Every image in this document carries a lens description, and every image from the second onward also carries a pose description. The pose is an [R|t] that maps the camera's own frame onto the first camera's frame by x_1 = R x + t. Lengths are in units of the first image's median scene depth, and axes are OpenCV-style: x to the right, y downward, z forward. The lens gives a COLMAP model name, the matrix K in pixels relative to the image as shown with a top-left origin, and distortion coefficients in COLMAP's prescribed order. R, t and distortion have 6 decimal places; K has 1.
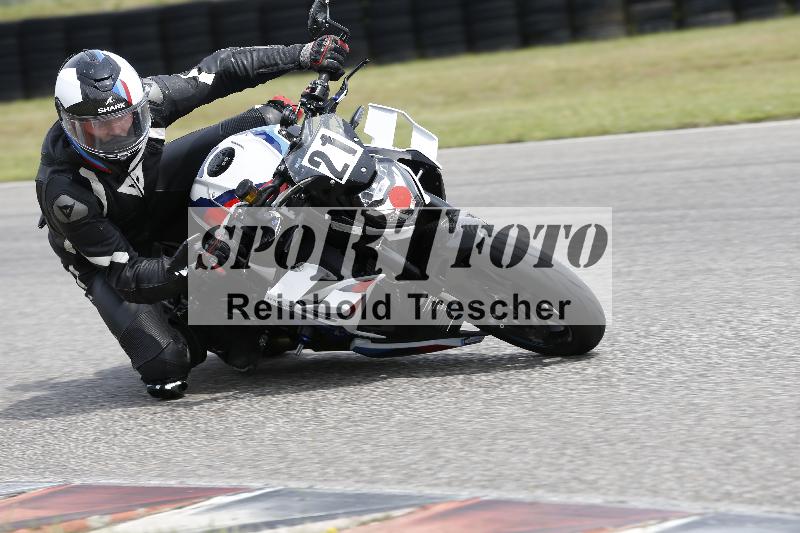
lens RADIAL K [[4439.6, 0, 400.0], [0, 4439.6, 266.5], [0, 0, 1]] dist [1.974795, 13.698363]
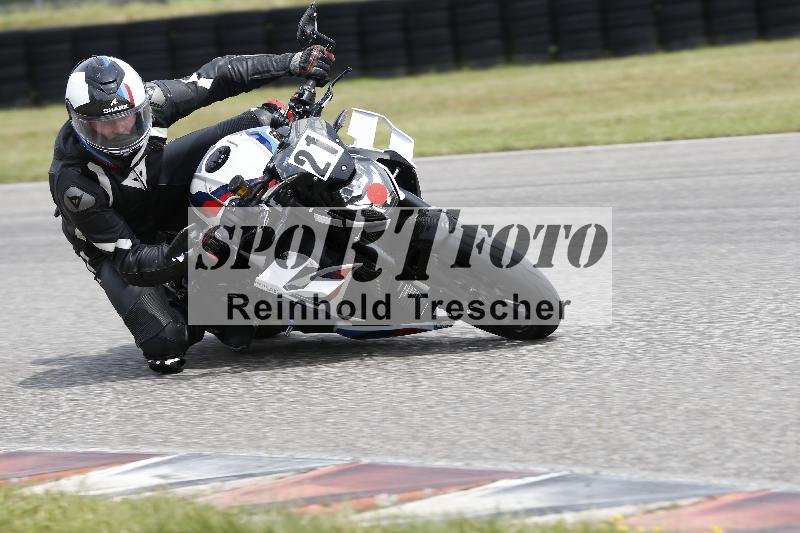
lens RADIAL K [[4439.6, 0, 400.0], [0, 4439.6, 266.5], [0, 0, 1]] dist [1.974795, 13.698363]
pose [[0.997532, 0.016507, -0.068239, 0.080585], [-0.016285, 0.999860, 0.003816, -0.001844], [0.068293, -0.002695, 0.997662, -0.096550]]
